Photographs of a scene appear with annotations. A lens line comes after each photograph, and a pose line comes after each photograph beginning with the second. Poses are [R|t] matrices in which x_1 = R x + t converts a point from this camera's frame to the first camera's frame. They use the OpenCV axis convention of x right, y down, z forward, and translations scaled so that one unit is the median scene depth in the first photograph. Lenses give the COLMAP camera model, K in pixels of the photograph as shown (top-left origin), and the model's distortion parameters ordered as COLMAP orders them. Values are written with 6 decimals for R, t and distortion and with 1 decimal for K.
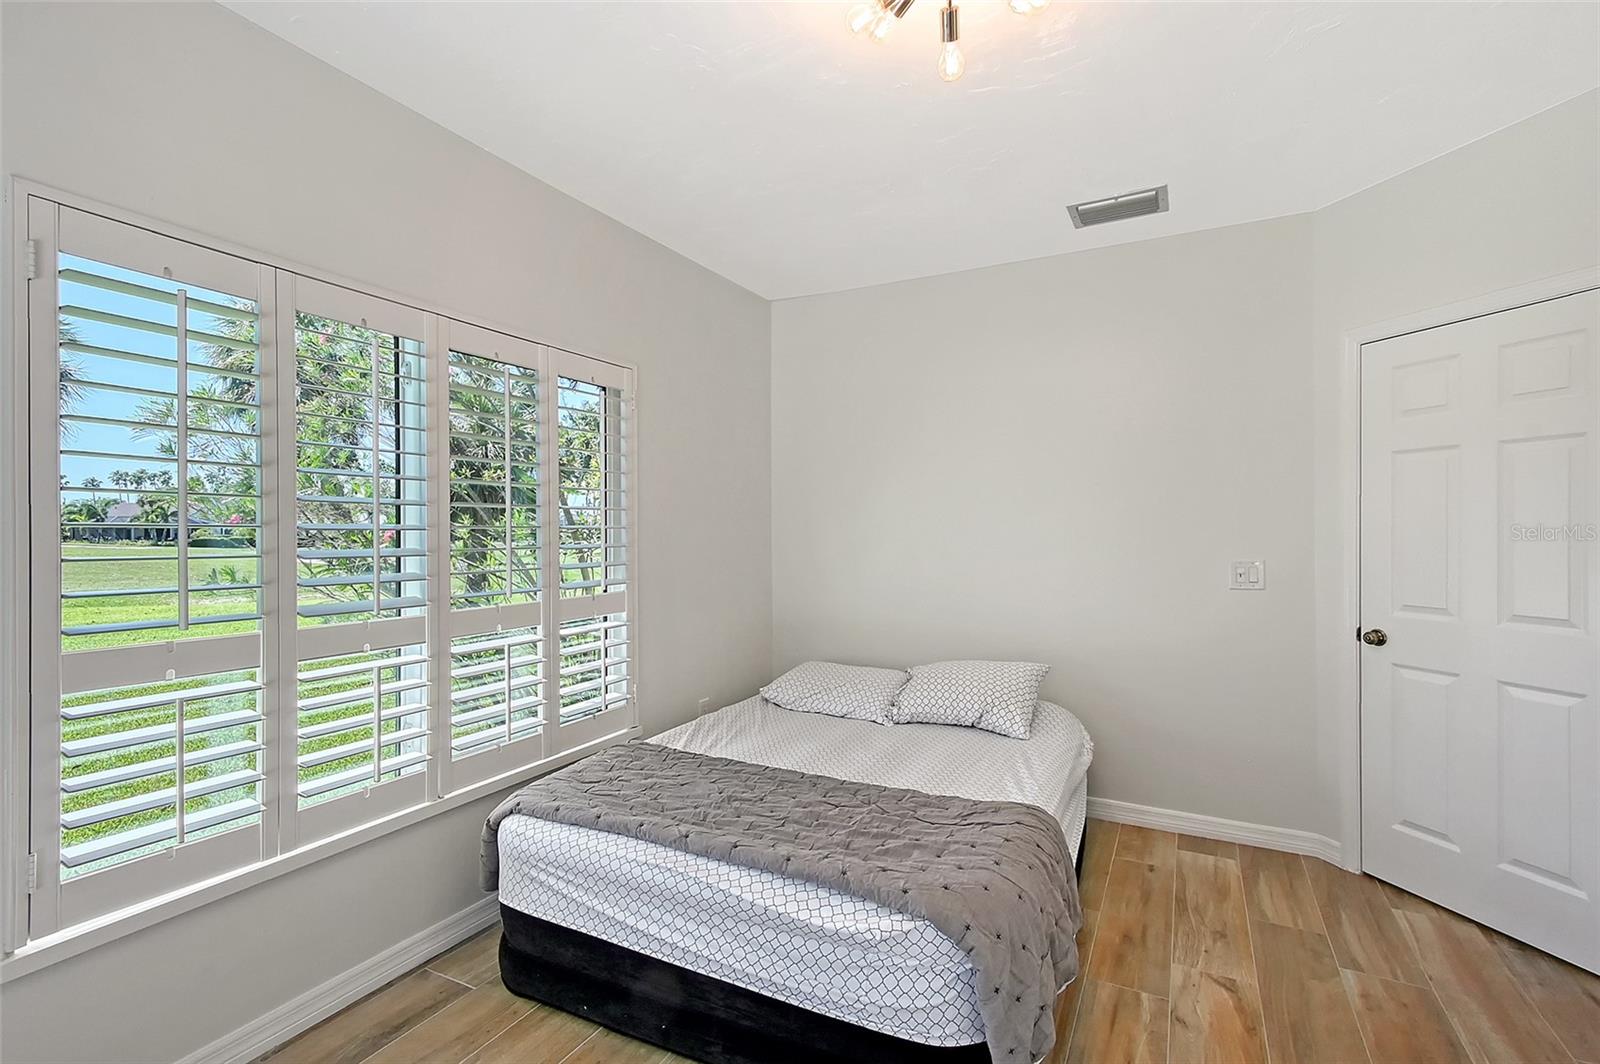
lens RADIAL K [[721.6, 0, 813.9], [0, 721.6, 530.3], [0, 0, 1]] dist [0.009027, -0.000361]
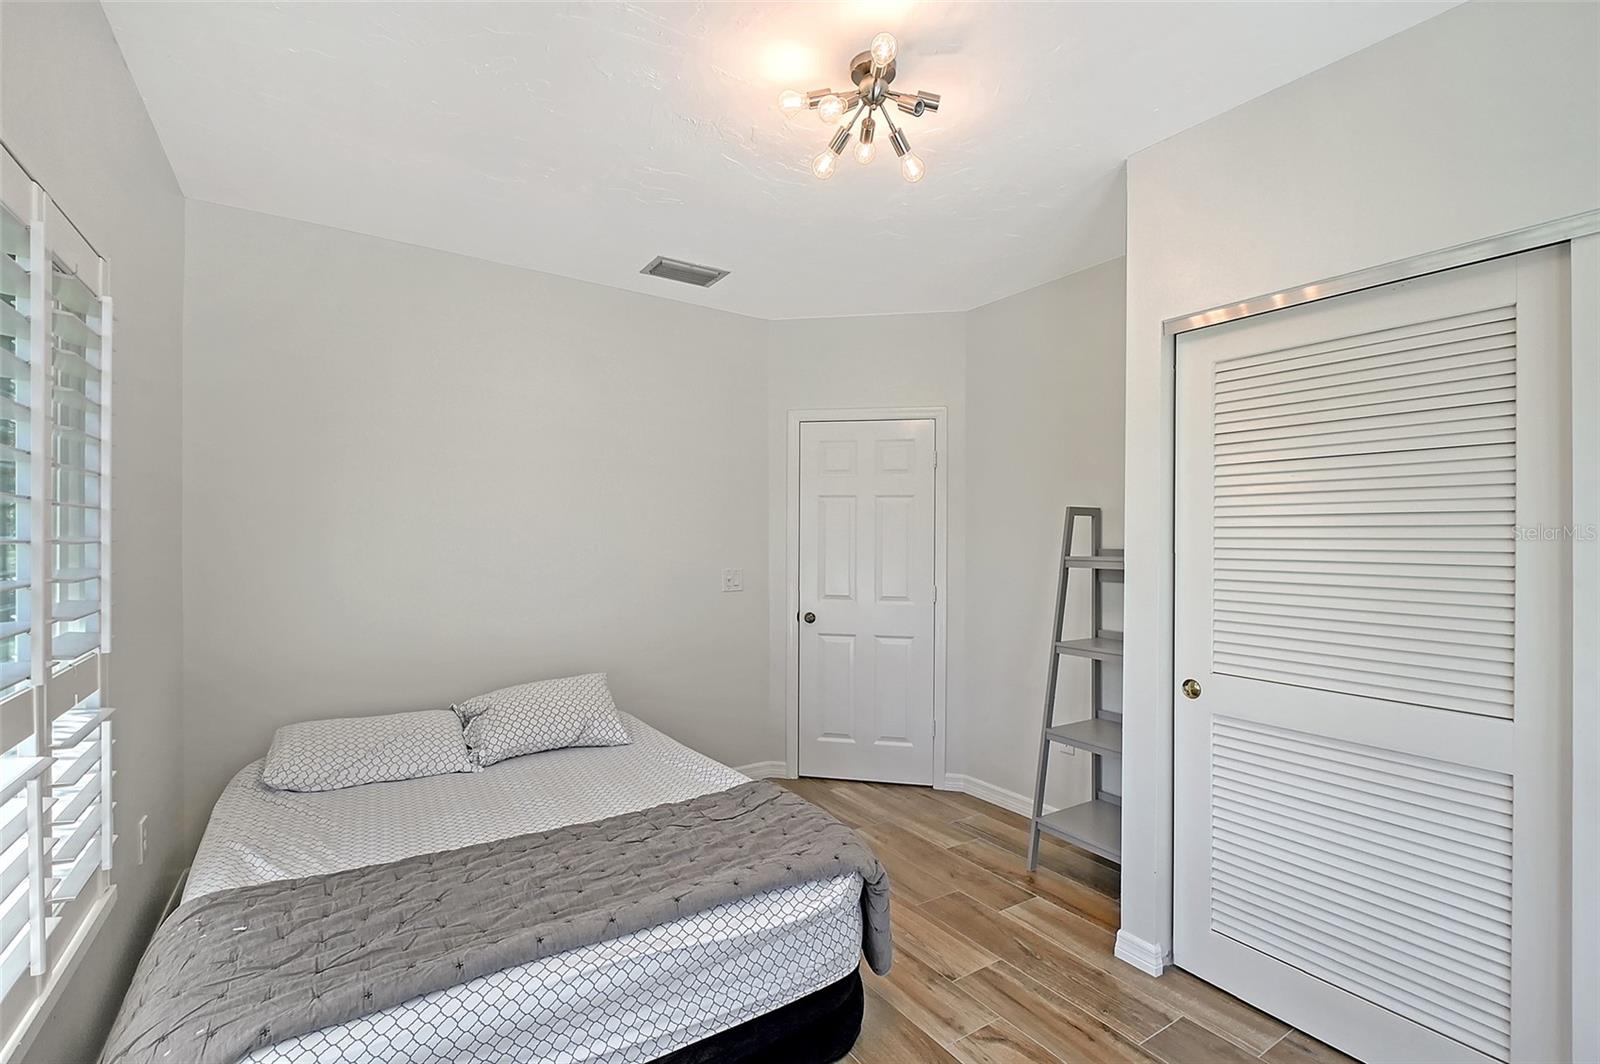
lens RADIAL K [[721.6, 0, 813.8], [0, 721.6, 539.6], [0, 0, 1]] dist [0.009027, -0.000361]
pose [[0.487803, 0.006181, 0.872932, -0.579939], [-0.010730, 0.999942, -0.001084, -0.014554], [-0.872888, -0.008838, 0.487841, 0.282884]]
